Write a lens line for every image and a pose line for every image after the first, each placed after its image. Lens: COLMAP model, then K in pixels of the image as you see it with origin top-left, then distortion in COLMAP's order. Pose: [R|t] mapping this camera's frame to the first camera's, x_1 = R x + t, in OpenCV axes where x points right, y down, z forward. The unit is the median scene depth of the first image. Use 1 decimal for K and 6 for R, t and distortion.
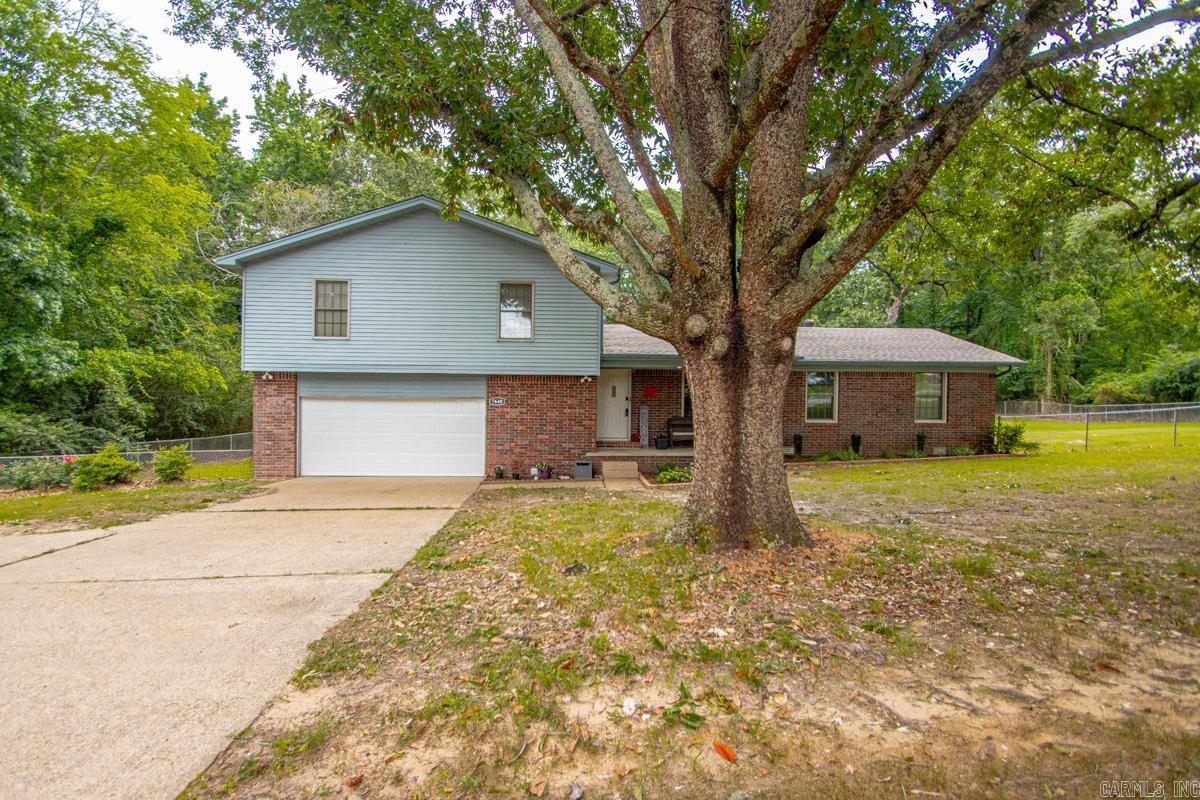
lens RADIAL K [[579.7, 0, 602.7], [0, 579.7, 372.8], [0, 0, 1]] dist [0.000029, -0.000530]
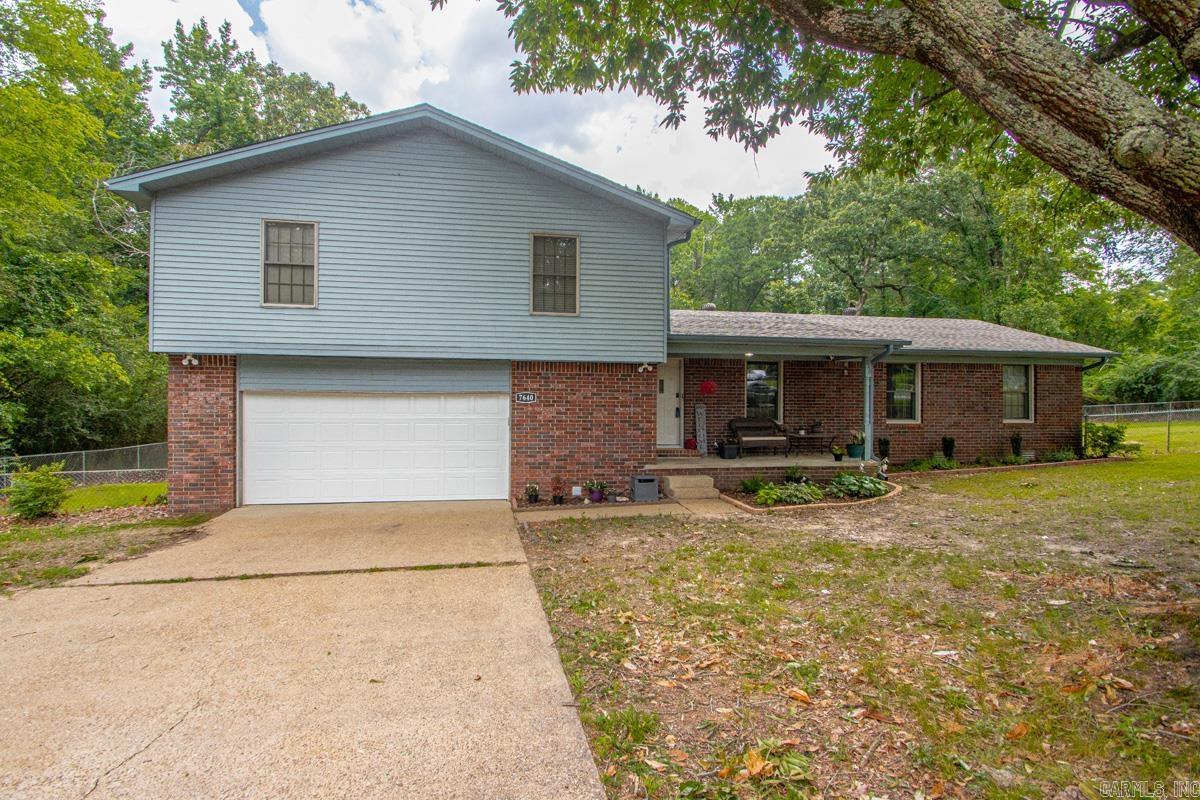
lens RADIAL K [[557.8, 0, 596.9], [0, 557.8, 388.4], [0, 0, 1]] dist [0.014403, -0.016817]
pose [[0.993497, 0.000065, 0.113855, -0.173196], [-0.001751, 0.999890, 0.014713, 0.027104], [-0.113842, -0.014816, 0.993388, 0.283001]]
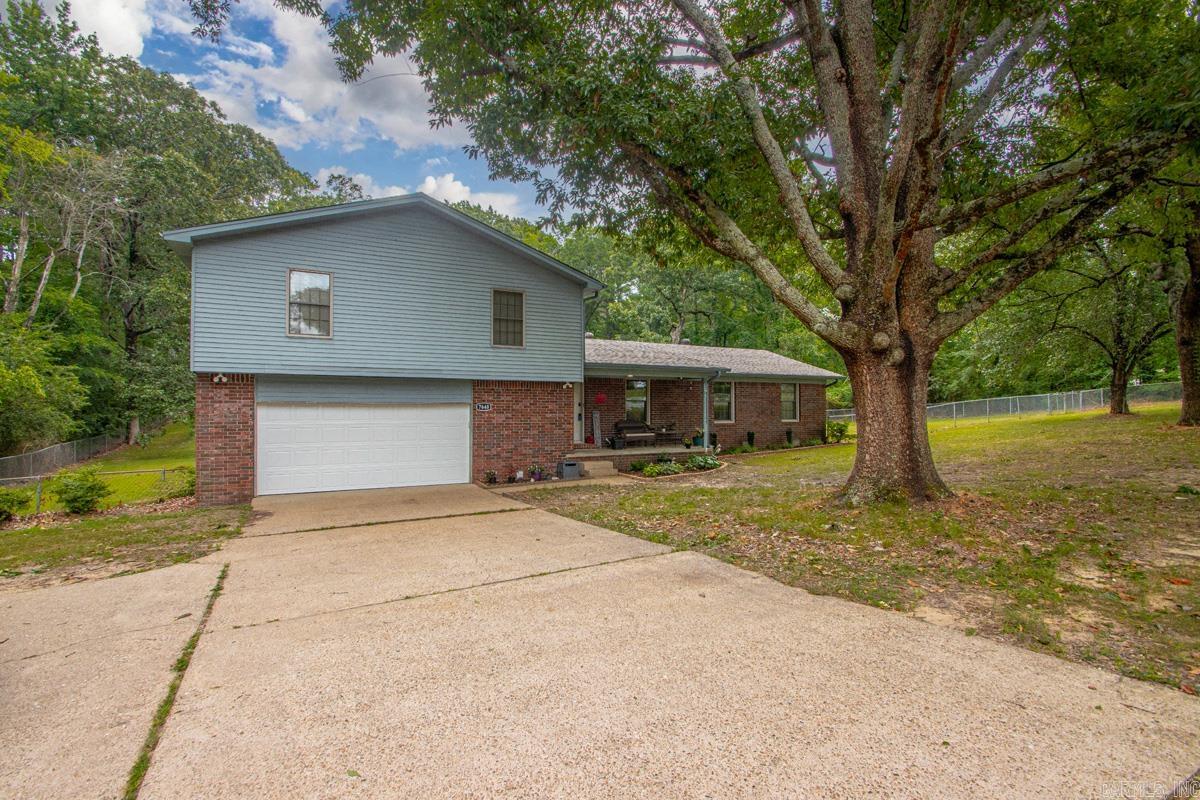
lens RADIAL K [[559.3, 0, 599.5], [0, 559.3, 375.3], [0, 0, 1]] dist [-0.002632, -0.000501]
pose [[0.909654, 0.016470, 0.415041, -0.401788], [-0.008377, 0.999738, -0.021311, 0.013699], [-0.415283, 0.015909, 0.909553, 0.035800]]
